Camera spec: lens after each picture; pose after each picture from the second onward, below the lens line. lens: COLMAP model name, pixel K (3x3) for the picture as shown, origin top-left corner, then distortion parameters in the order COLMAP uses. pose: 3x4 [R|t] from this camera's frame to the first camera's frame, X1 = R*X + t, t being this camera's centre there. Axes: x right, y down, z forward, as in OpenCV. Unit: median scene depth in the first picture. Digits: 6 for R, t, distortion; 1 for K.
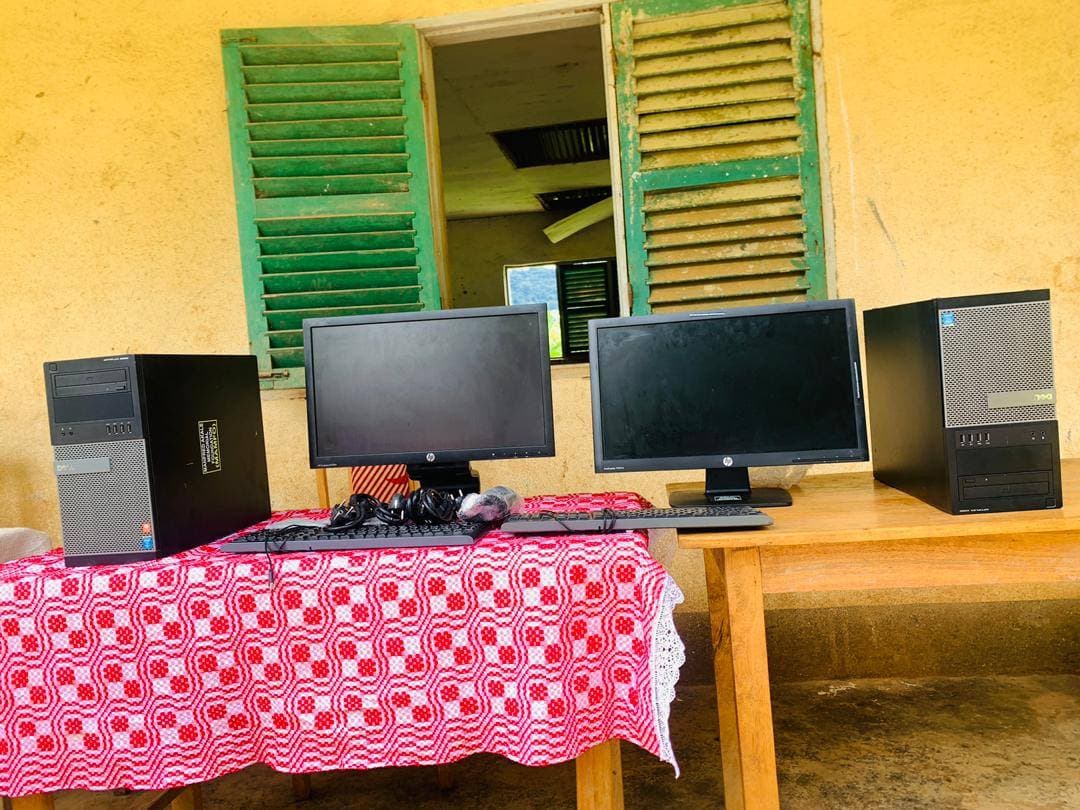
lens RADIAL K [[825.8, 0, 542.5], [0, 825.8, 388.3], [0, 0, 1]] dist [0.016588, -0.023292]
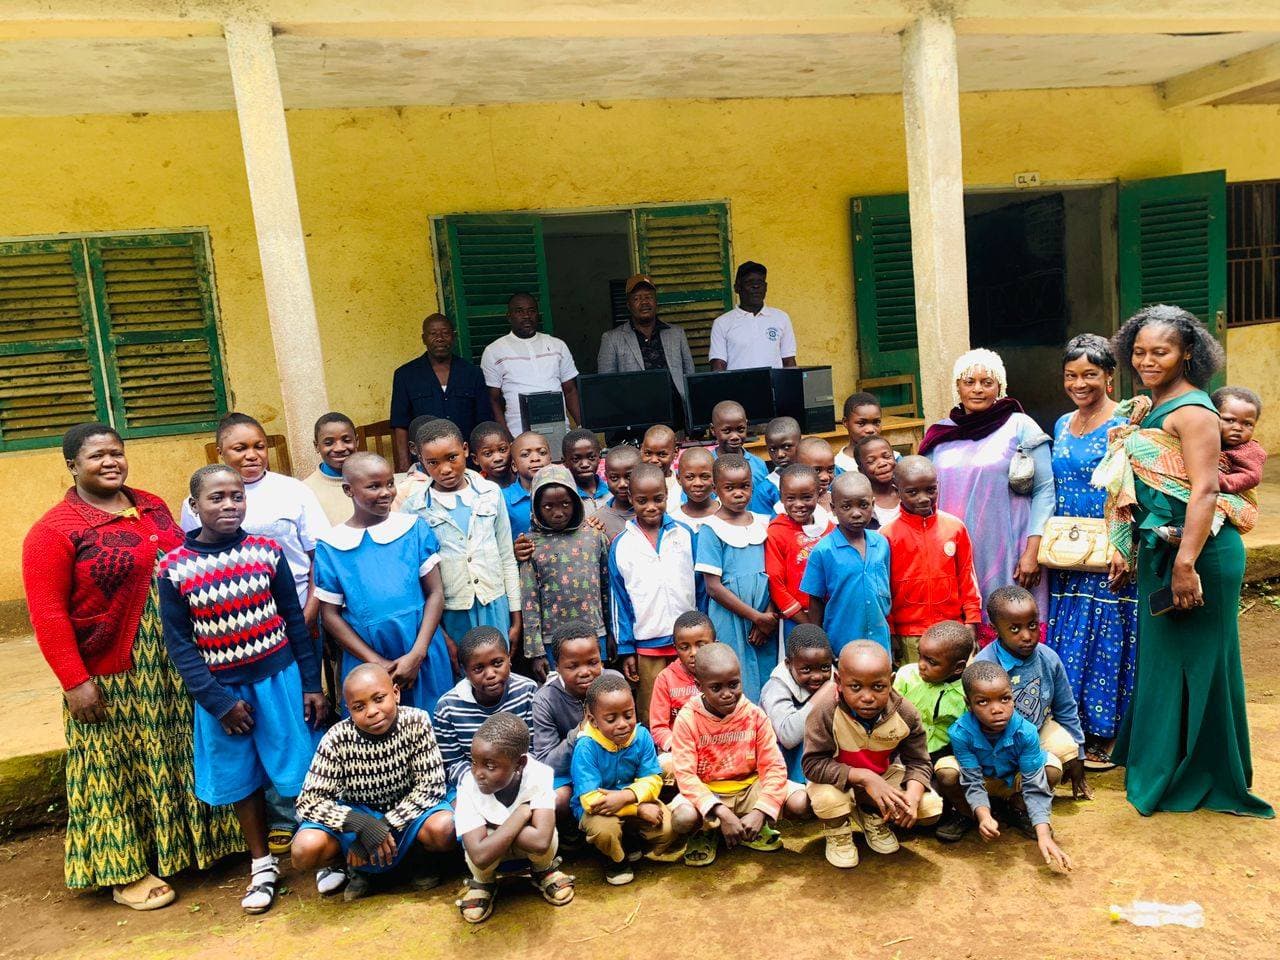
lens RADIAL K [[978.8, 0, 643.3], [0, 978.8, 481.9], [0, 0, 1]] dist [0.016588, -0.023292]
pose [[0.922784, -0.053958, 0.381521, -0.859376], [0.027874, 0.996900, 0.073571, 0.019468], [-0.384308, -0.057255, 0.921428, -1.258246]]
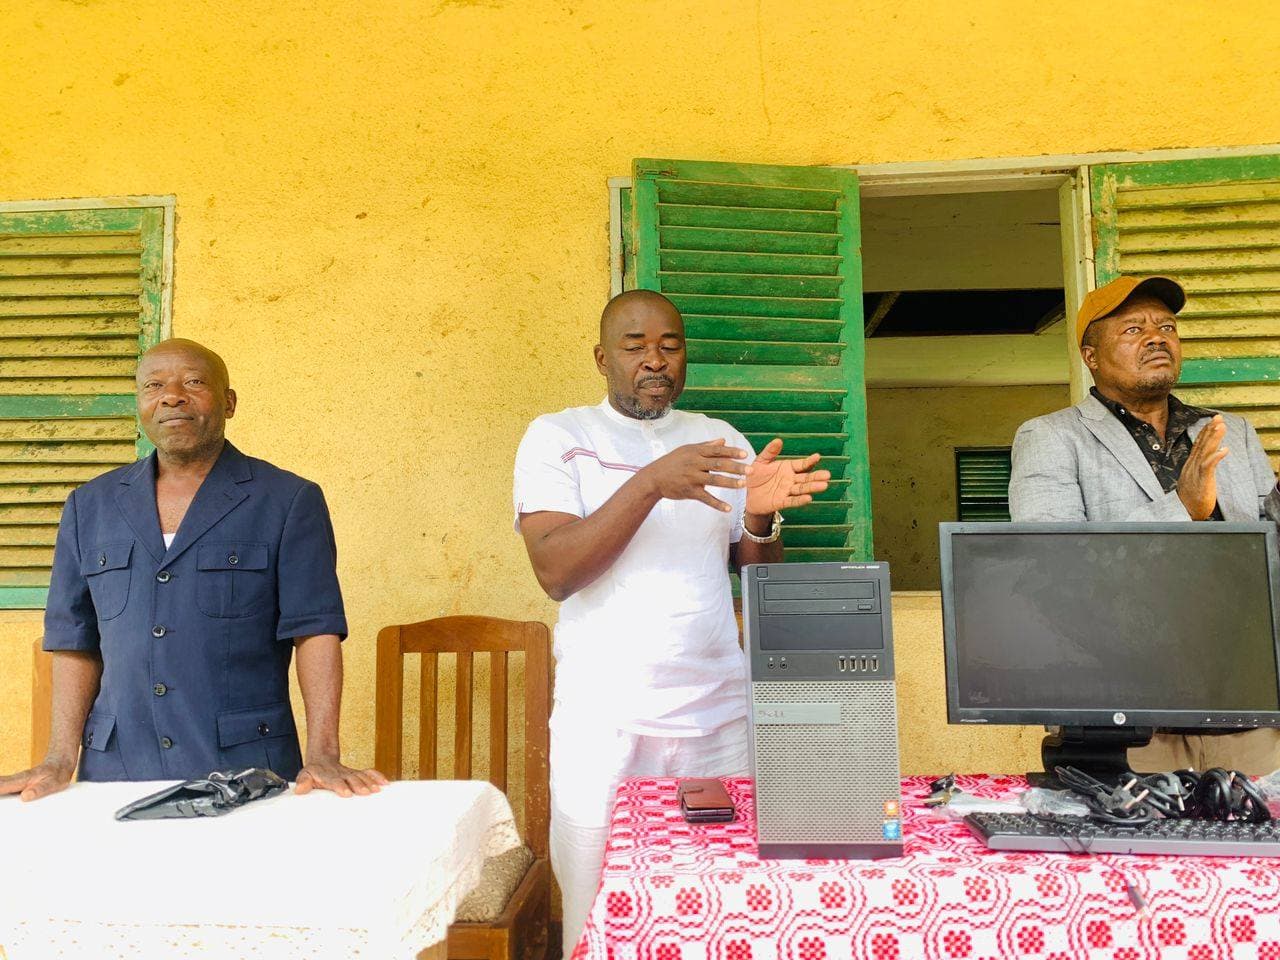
lens RADIAL K [[978.8, 0, 636.2], [0, 978.8, 470.0], [0, 0, 1]] dist [0.016588, -0.023292]
pose [[0.996607, 0.066920, 0.047915, -0.414512], [-0.059981, 0.989172, -0.133944, 0.003682], [-0.056360, 0.130616, 0.989830, 0.076893]]
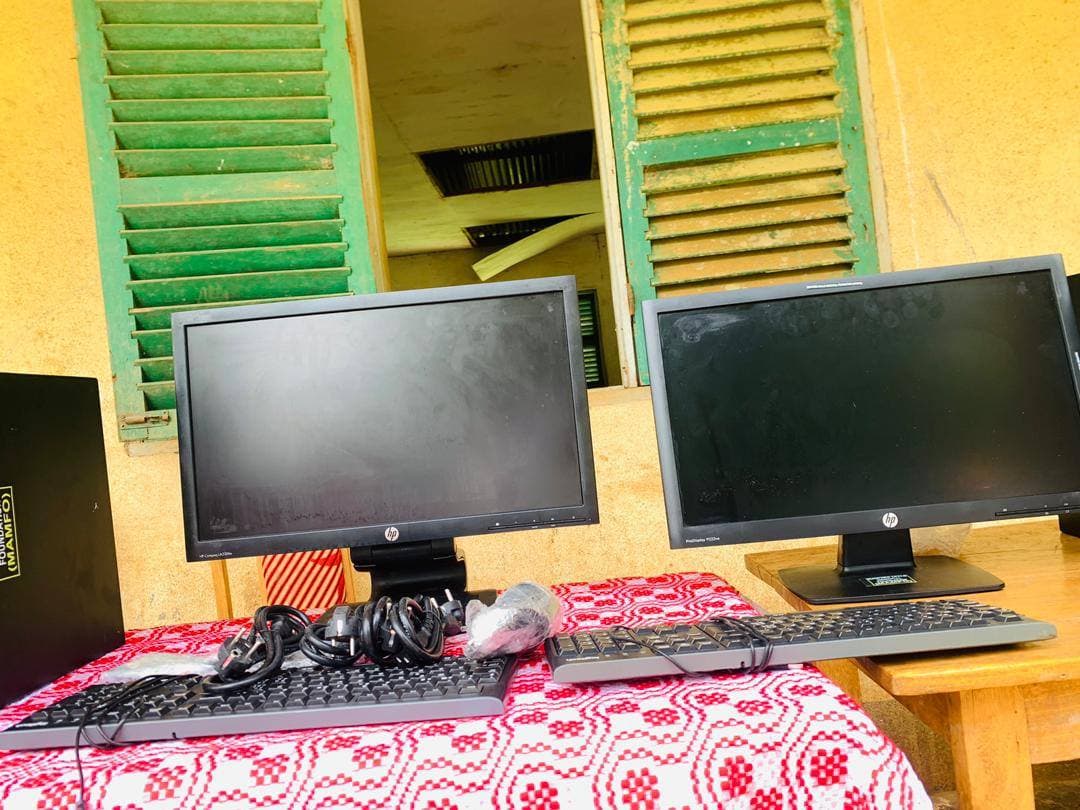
lens RADIAL K [[825.8, 0, 539.9], [0, 825.8, 387.2], [0, 0, 1]] dist [0.016588, -0.023292]
pose [[0.994865, -0.030211, 0.096592, -0.055975], [0.036025, 0.997606, -0.059029, 0.010775], [-0.094578, 0.062206, 0.993572, 0.257584]]
